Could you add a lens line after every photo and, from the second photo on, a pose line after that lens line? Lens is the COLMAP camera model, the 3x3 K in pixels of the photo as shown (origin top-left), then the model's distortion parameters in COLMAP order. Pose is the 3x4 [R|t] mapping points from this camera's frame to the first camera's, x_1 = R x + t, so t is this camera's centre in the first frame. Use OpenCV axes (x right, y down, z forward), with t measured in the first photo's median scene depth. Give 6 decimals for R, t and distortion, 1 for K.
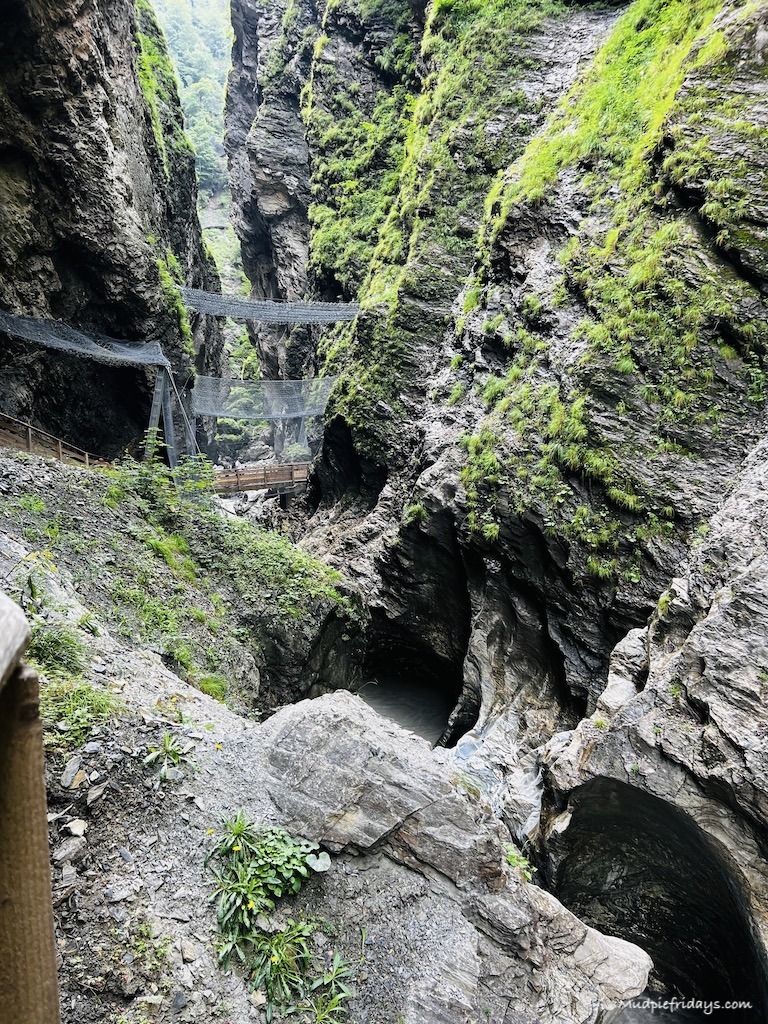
lens RADIAL K [[762.8, 0, 382.7], [0, 762.8, 516.8], [0, 0, 1]] dist [0.065694, -0.069376]
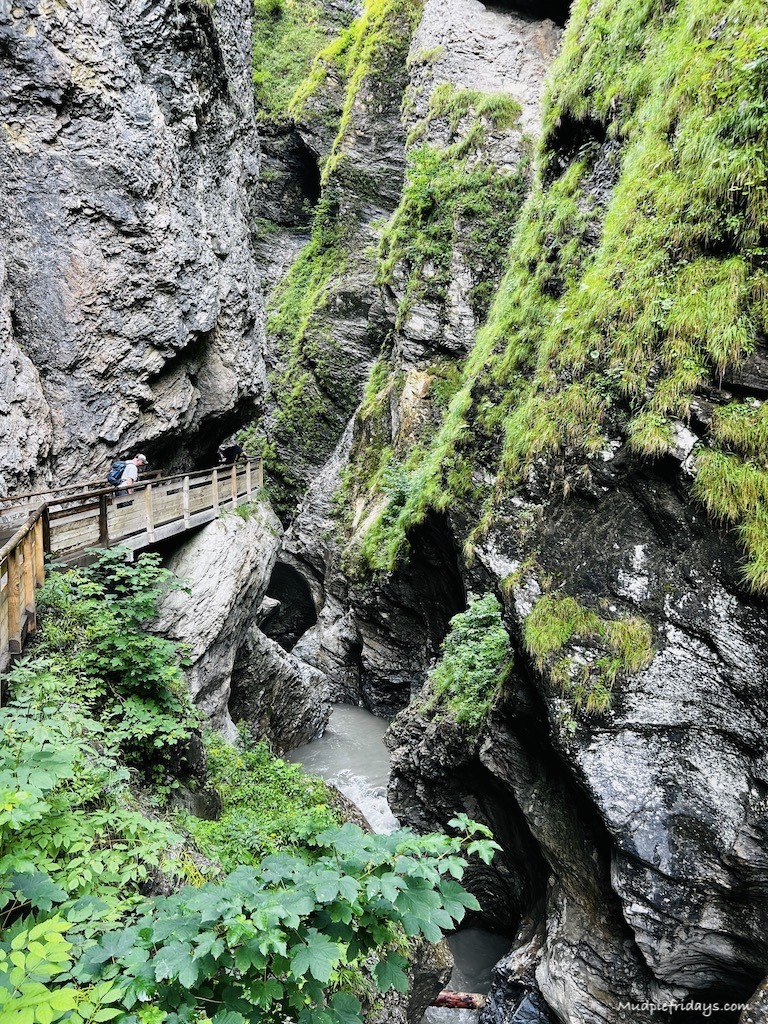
lens RADIAL K [[762.8, 0, 382.7], [0, 762.8, 516.8], [0, 0, 1]] dist [0.065694, -0.069376]
pose [[0.961753, -0.035031, 0.271667, -0.083085], [0.045507, 0.998440, -0.032355, 0.182641], [-0.270110, 0.043481, 0.961847, -1.471008]]
